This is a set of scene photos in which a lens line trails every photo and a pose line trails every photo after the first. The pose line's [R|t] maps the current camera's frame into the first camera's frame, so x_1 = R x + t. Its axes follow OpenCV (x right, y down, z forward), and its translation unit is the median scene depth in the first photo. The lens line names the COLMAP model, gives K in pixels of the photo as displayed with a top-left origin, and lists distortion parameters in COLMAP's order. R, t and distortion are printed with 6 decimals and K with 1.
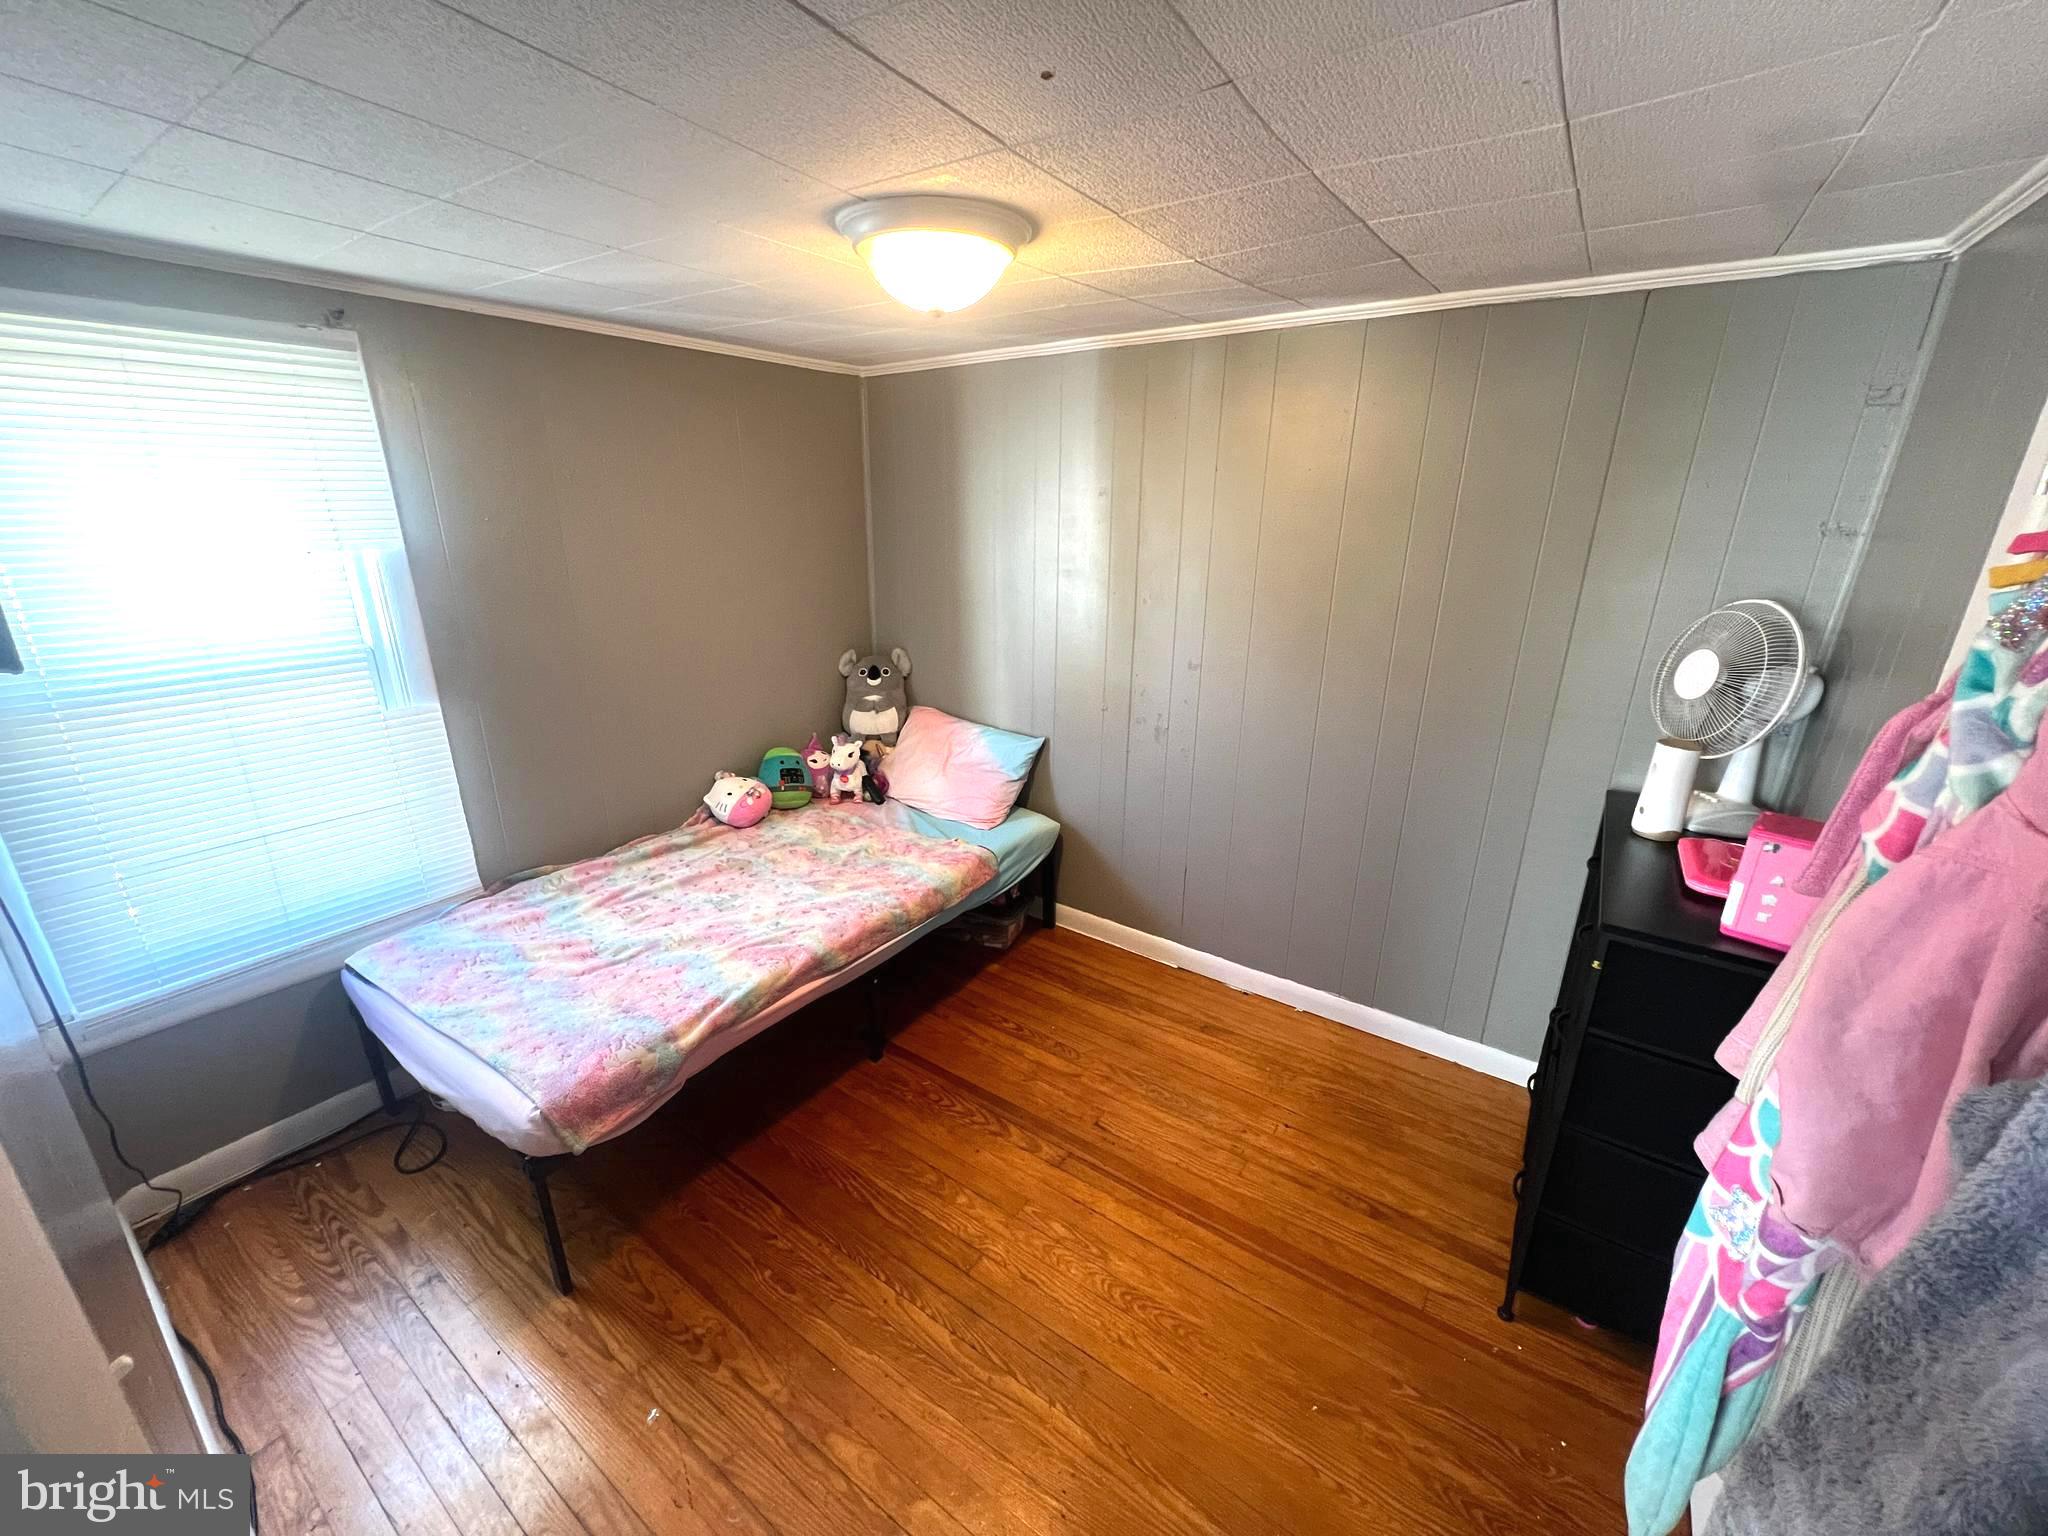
lens RADIAL K [[815.6, 0, 1028.9], [0, 815.6, 775.6], [0, 0, 1]] dist [0.000643, 0.000058]
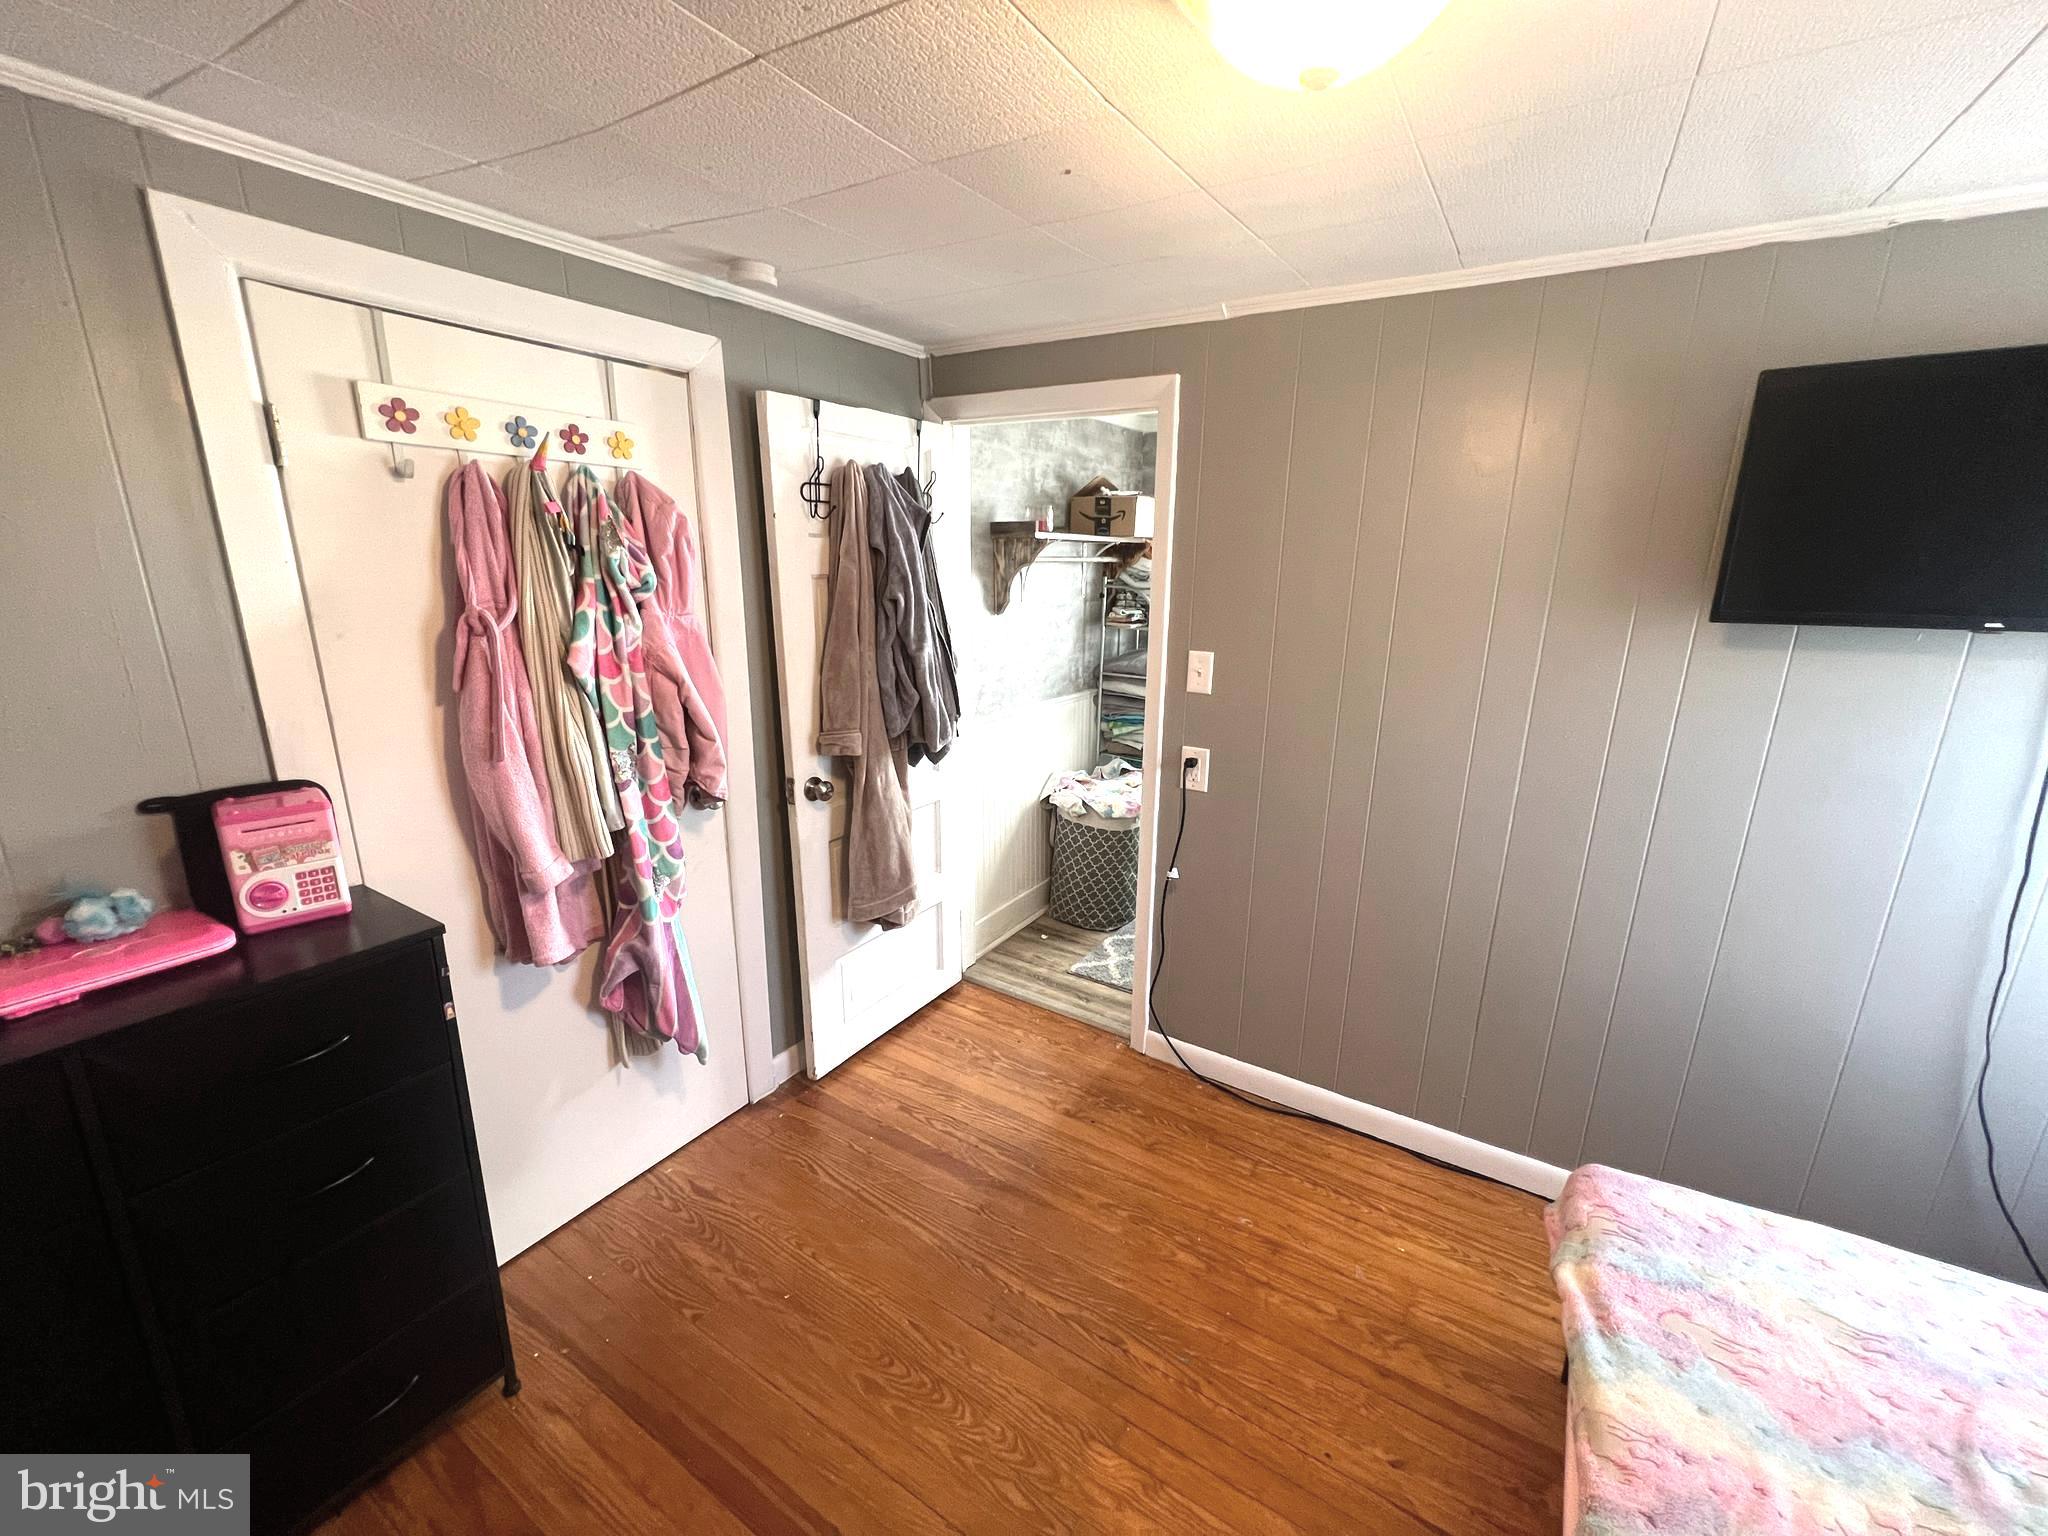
lens RADIAL K [[815.6, 0, 1030.4], [0, 815.6, 760.6], [0, 0, 1]] dist [0.000643, 0.000058]
pose [[-0.998533, -0.007331, -0.053654, 0.072312], [-0.035608, 0.835366, 0.548539, -0.404064], [0.040800, 0.549645, -0.834401, 1.352574]]
